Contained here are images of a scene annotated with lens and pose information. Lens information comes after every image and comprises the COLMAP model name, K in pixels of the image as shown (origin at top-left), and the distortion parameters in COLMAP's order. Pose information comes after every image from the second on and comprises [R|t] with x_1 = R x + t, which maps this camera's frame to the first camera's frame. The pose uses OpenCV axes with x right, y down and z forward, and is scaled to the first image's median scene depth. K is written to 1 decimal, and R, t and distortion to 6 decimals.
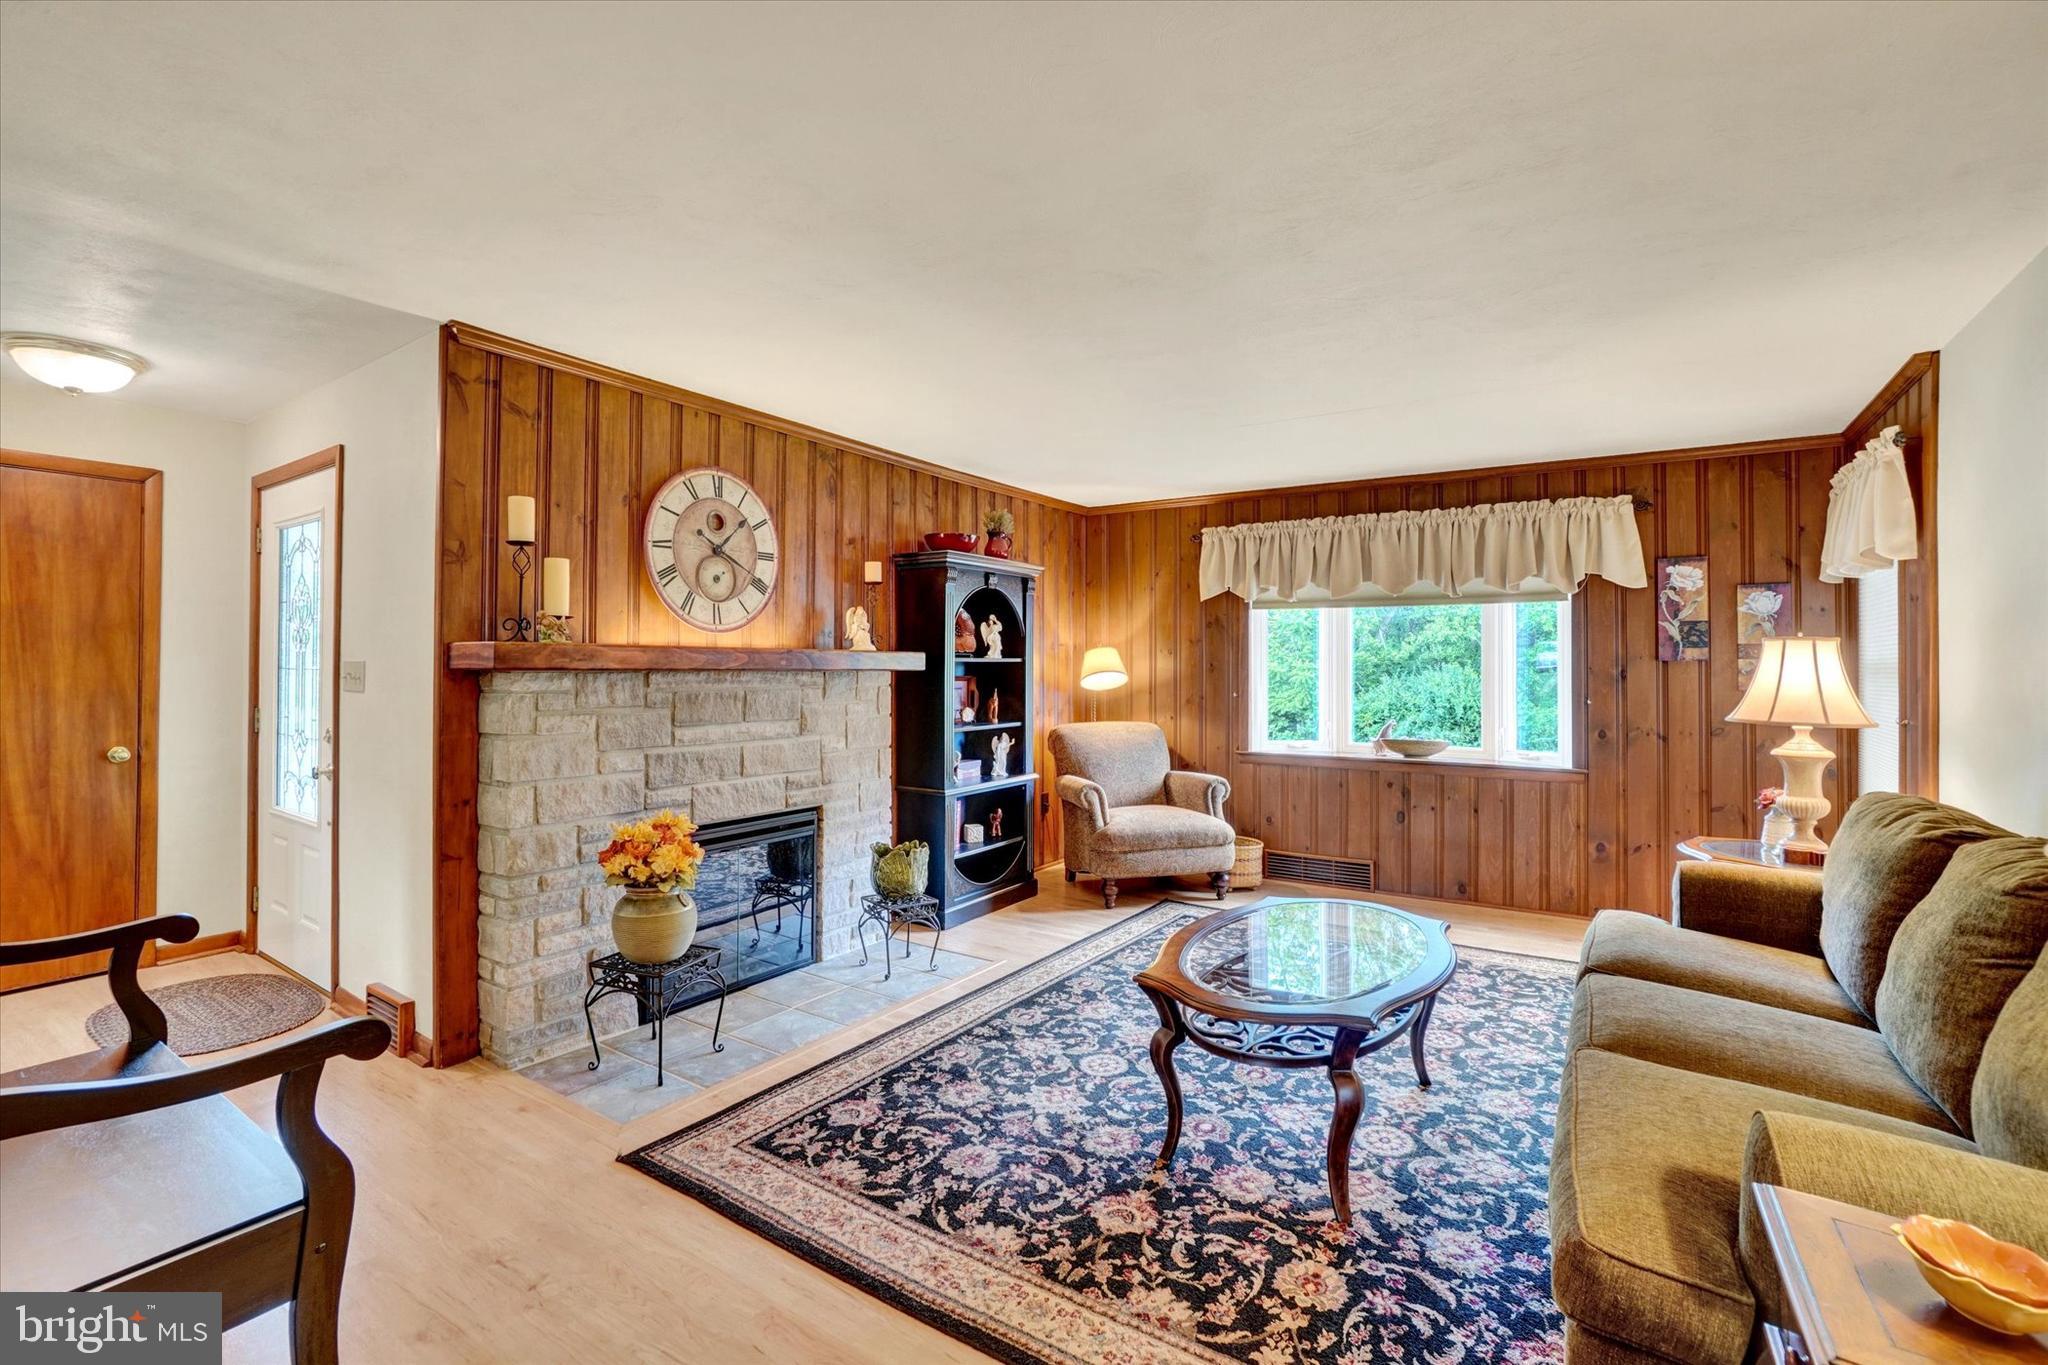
lens RADIAL K [[921.2, 0, 1001.0], [0, 921.2, 664.6], [0, 0, 1]] dist [-0.066647, 0.018109]
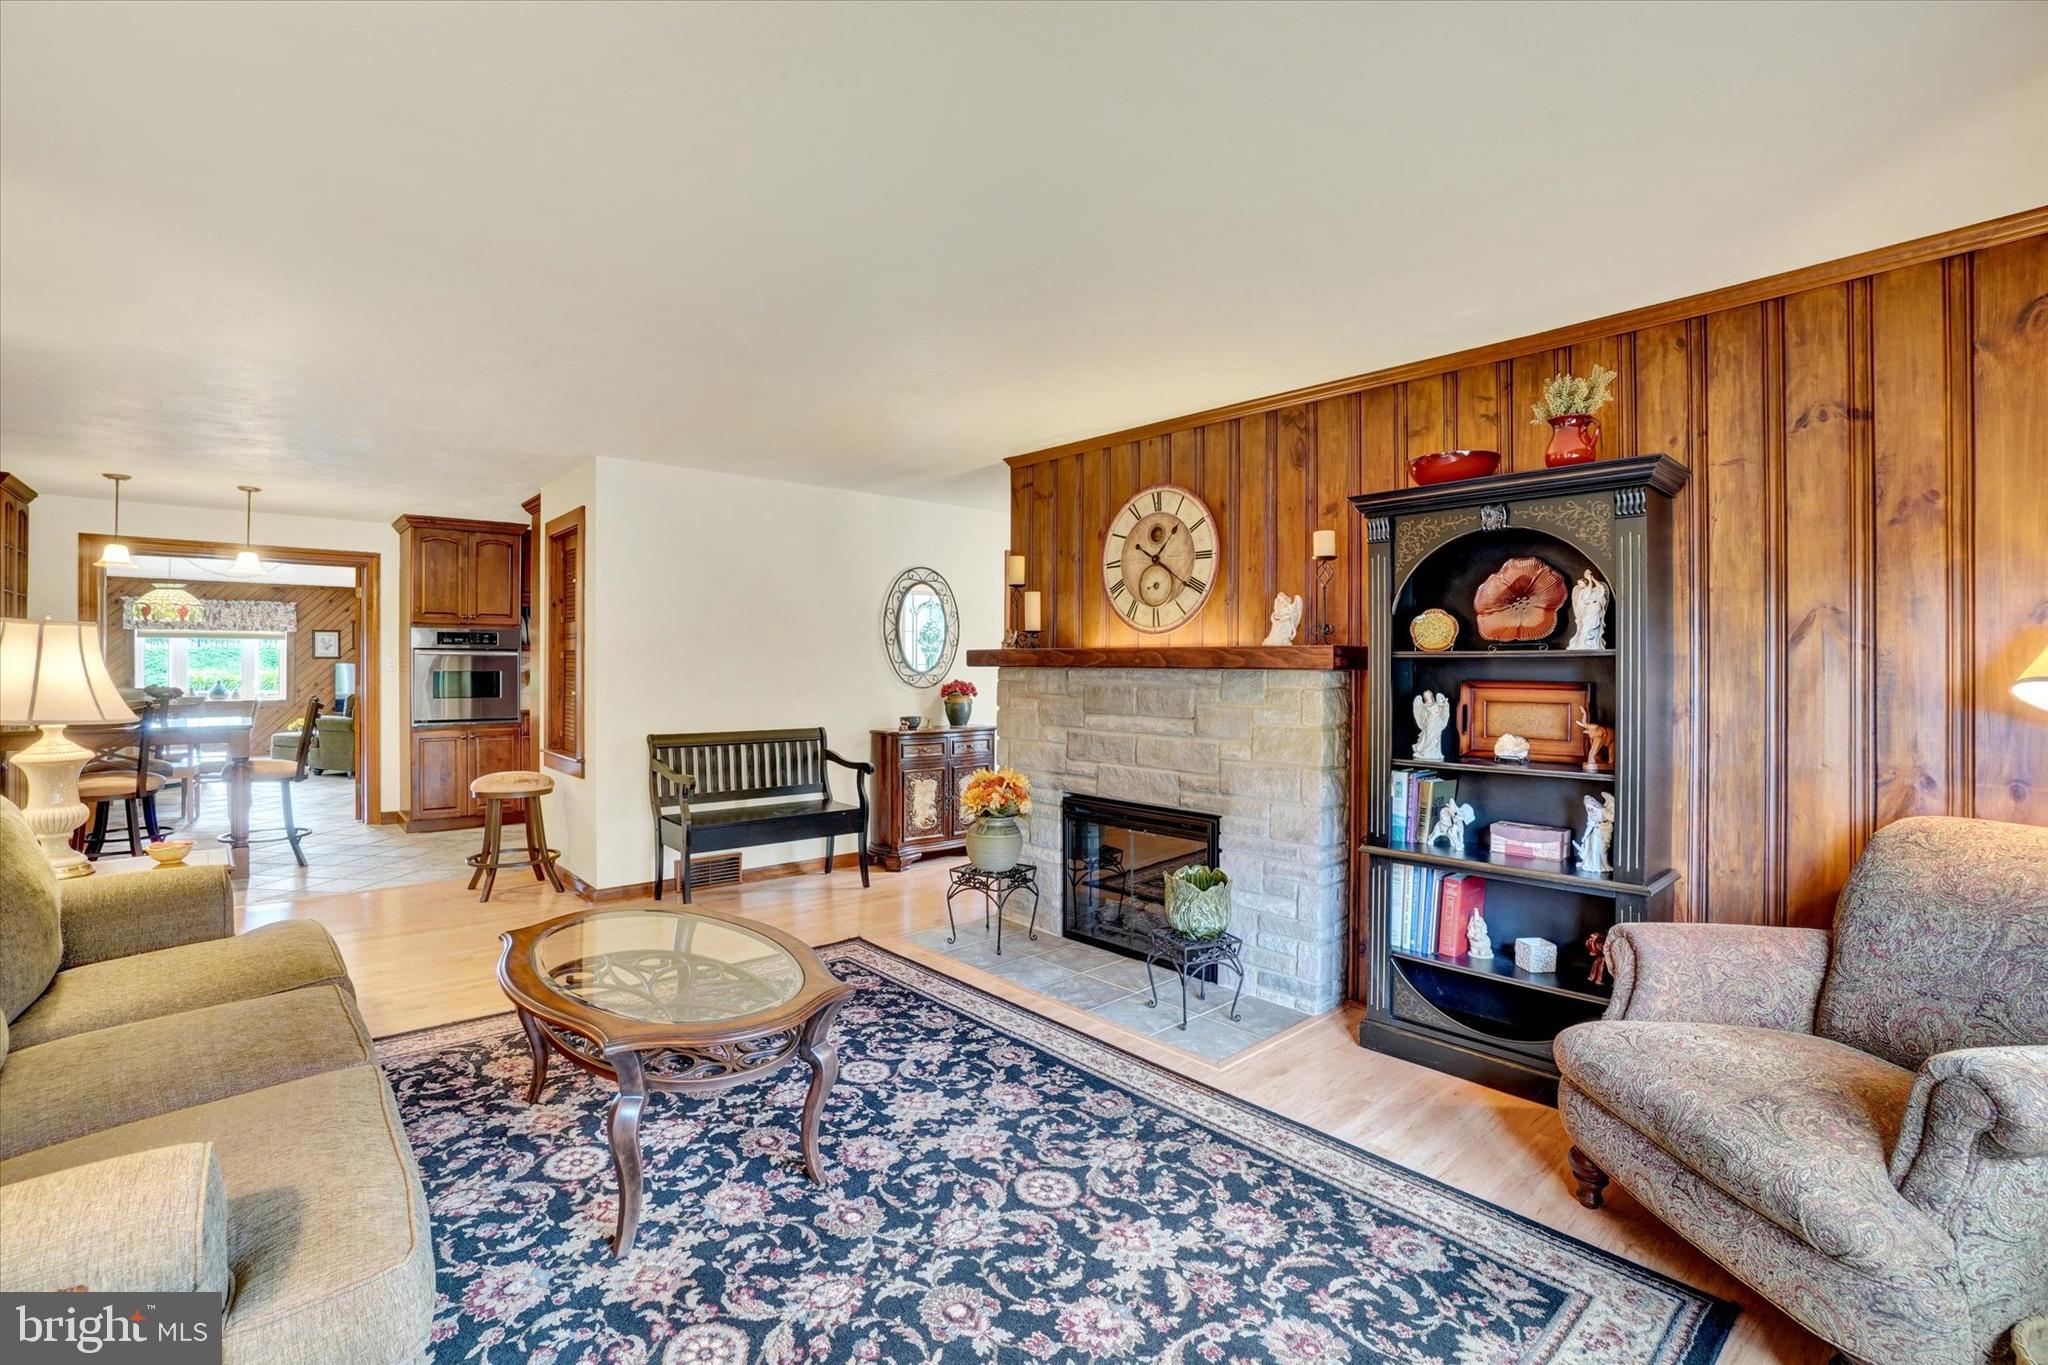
lens RADIAL K [[921.2, 0, 1001.0], [0, 921.2, 664.6], [0, 0, 1]] dist [-0.066647, 0.018109]
pose [[-0.255394, -0.001667, -0.966836, 0.913669], [-0.001724, 0.999998, -0.001269, 0.003751], [0.966836, 0.001343, -0.255396, 1.246763]]
